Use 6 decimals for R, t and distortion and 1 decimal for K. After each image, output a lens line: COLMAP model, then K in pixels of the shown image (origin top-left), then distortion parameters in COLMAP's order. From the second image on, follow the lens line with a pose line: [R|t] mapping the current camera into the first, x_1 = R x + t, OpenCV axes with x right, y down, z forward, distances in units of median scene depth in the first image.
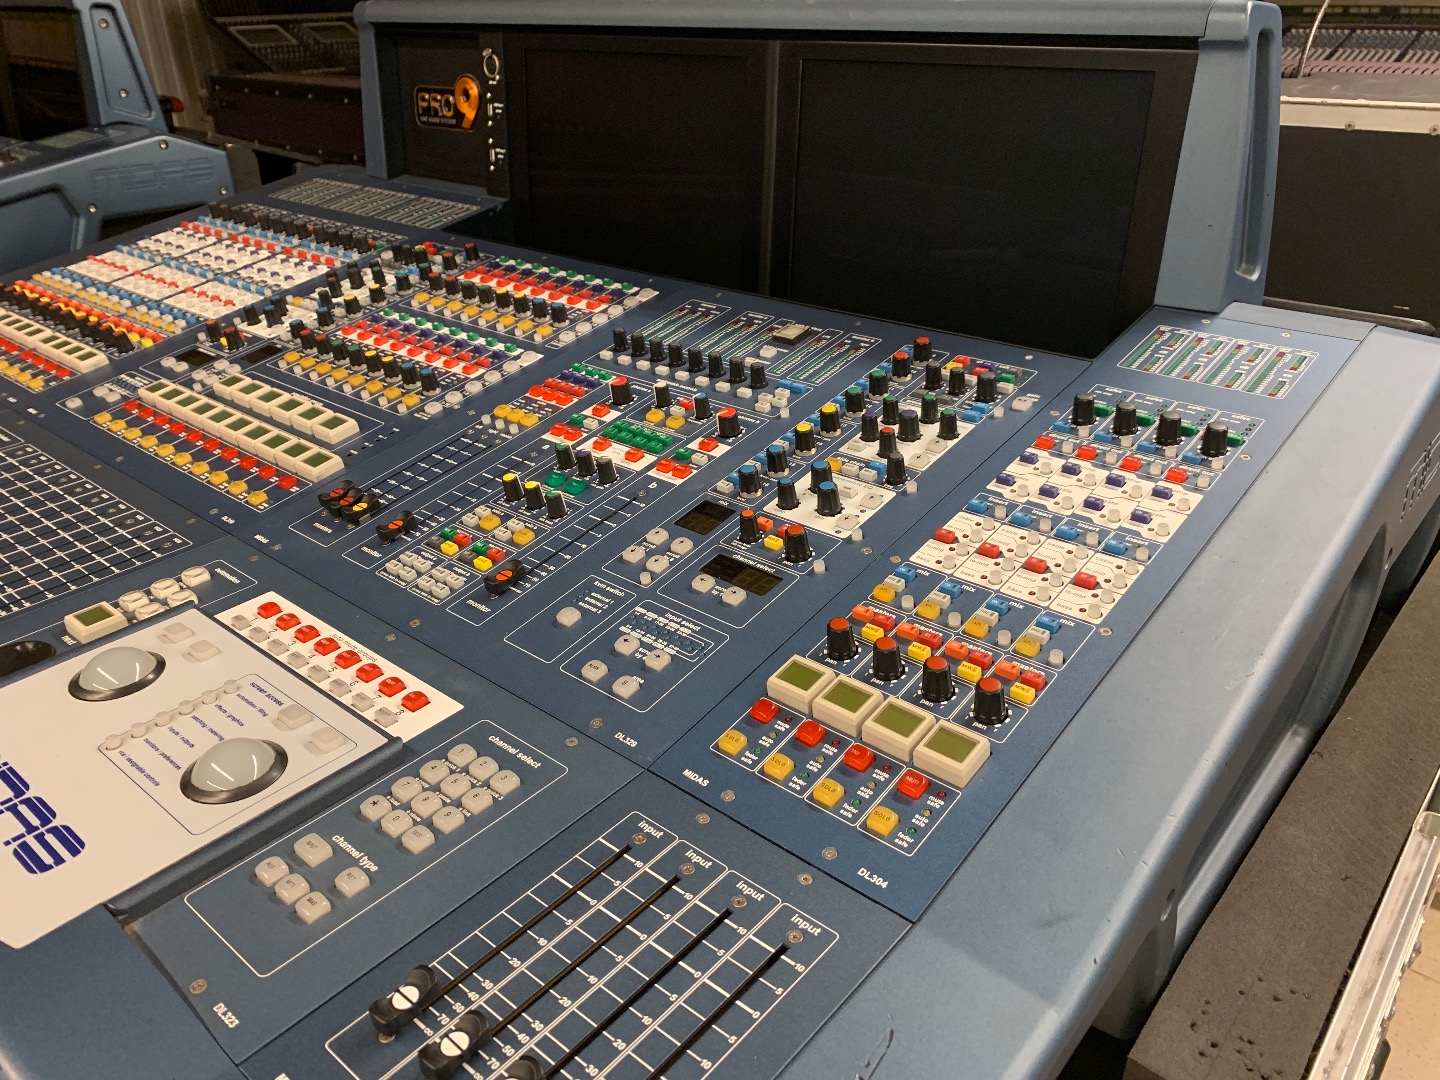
lens RADIAL K [[1111.2, 0, 723.9], [0, 1111.2, 531.4], [0, 0, 1]] dist [0.019241, -0.029596]
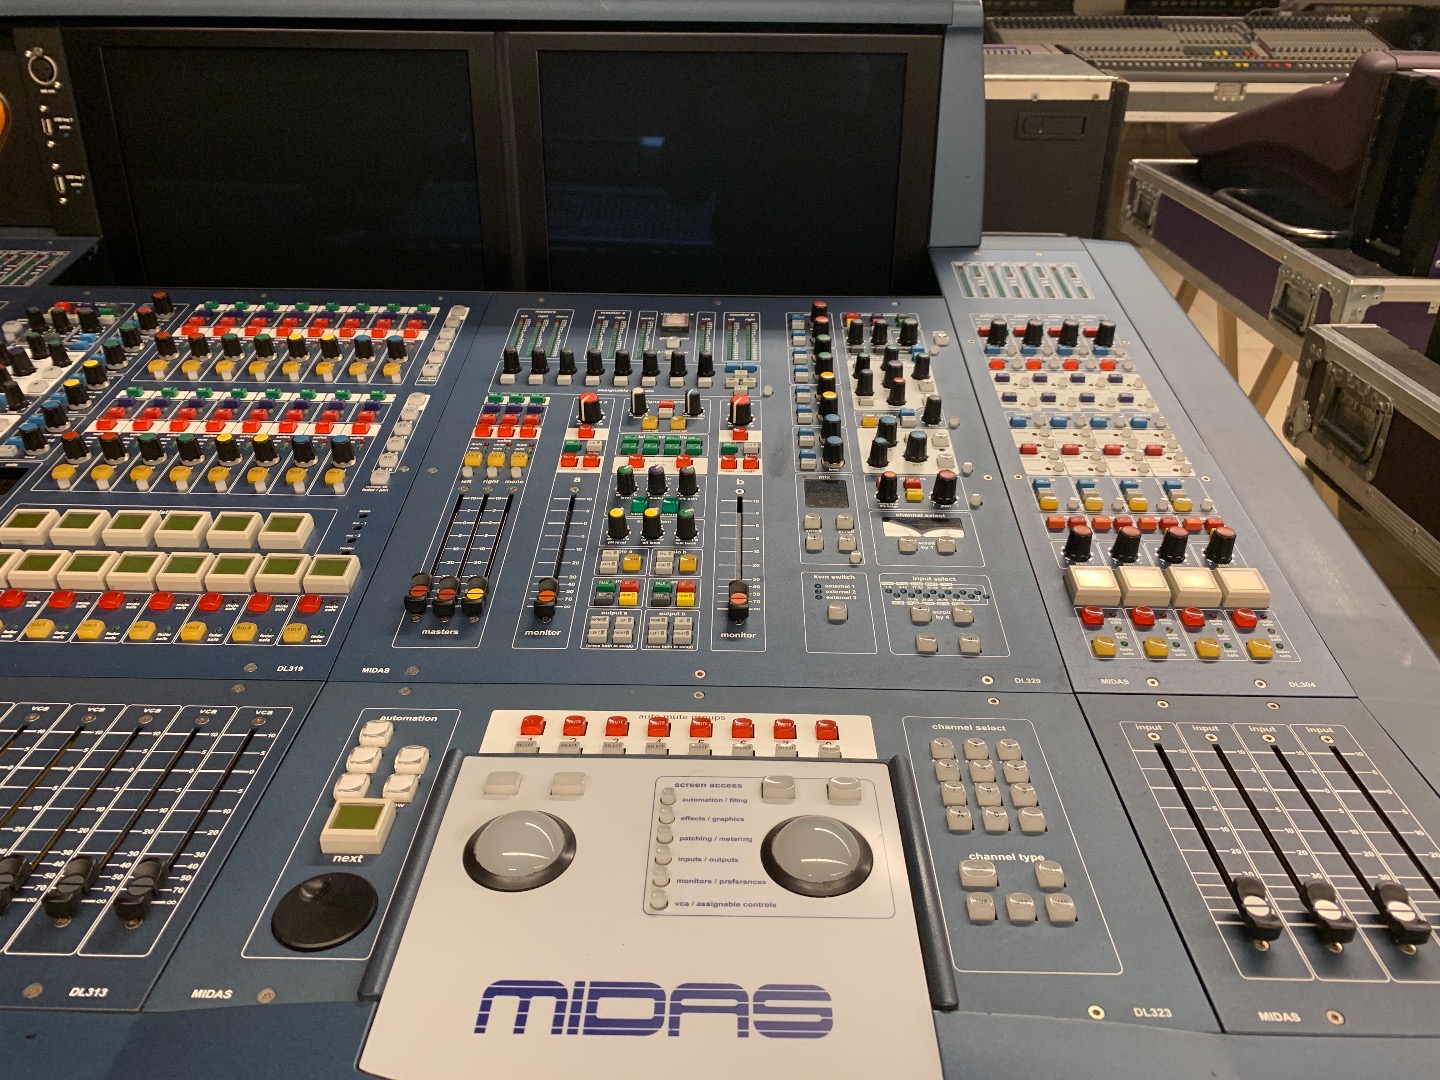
lens RADIAL K [[1111.2, 0, 727.0], [0, 1111.2, 528.9], [0, 0, 1]] dist [0.019241, -0.029596]
pose [[0.766210, -0.273151, 0.581645, -0.616001], [0.268125, 0.958496, 0.096923, -0.093548], [-0.583979, 0.081690, 0.807648, 0.192892]]
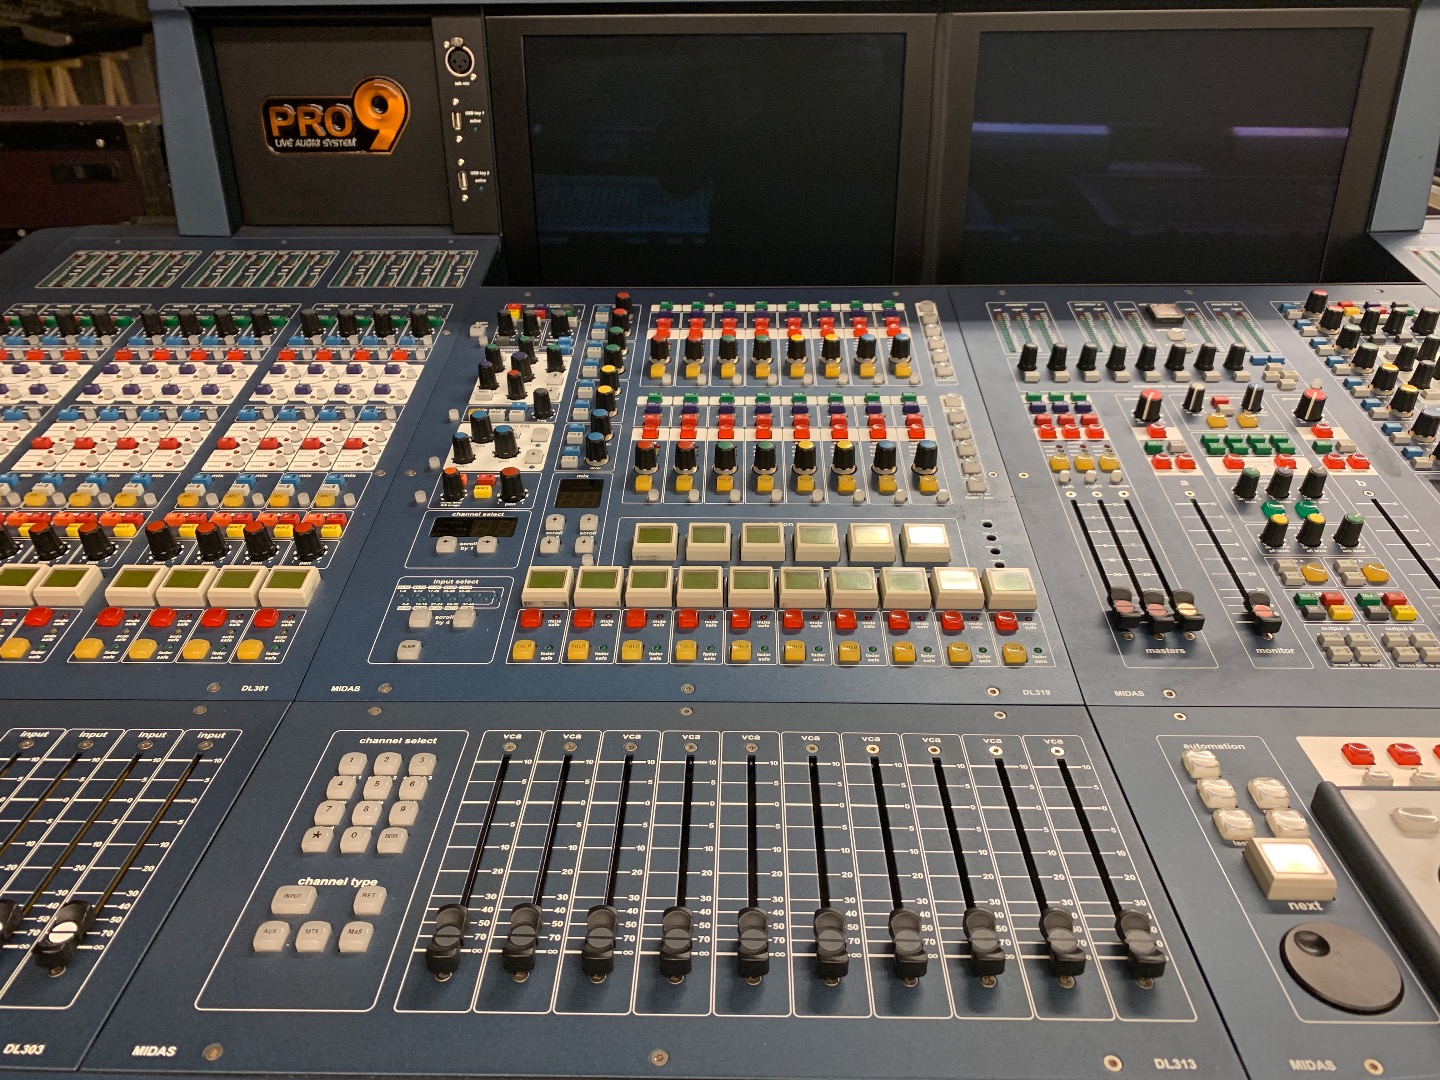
lens RADIAL K [[1111.2, 0, 720.4], [0, 1111.2, 532.4], [0, 0, 1]] dist [0.019241, -0.029596]
pose [[0.769632, -0.289319, 0.569176, -0.951216], [0.281741, 0.953850, 0.103887, -0.233586], [-0.572965, 0.080406, 0.815626, 0.509228]]
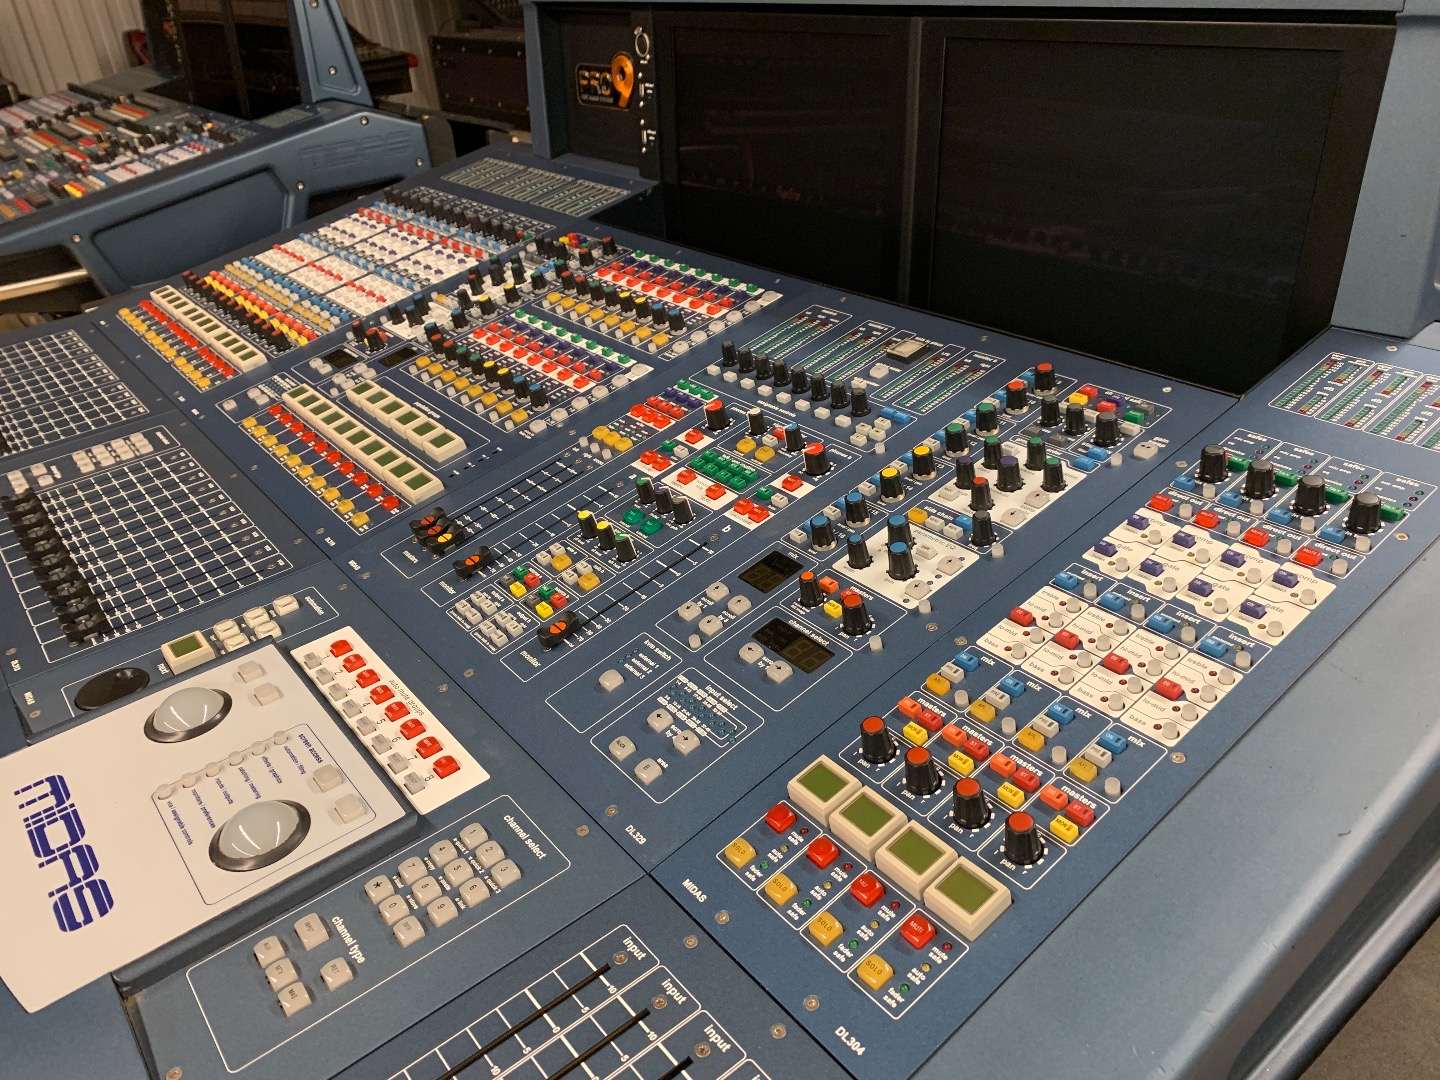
lens RADIAL K [[1111.2, 0, 719.5], [0, 1111.2, 530.2], [0, 0, 1]] dist [0.019241, -0.029596]
pose [[0.978782, 0.040327, -0.200899, 0.112683], [-0.028160, 0.997613, 0.063057, -0.093552], [0.202962, -0.056061, 0.977580, 0.061344]]
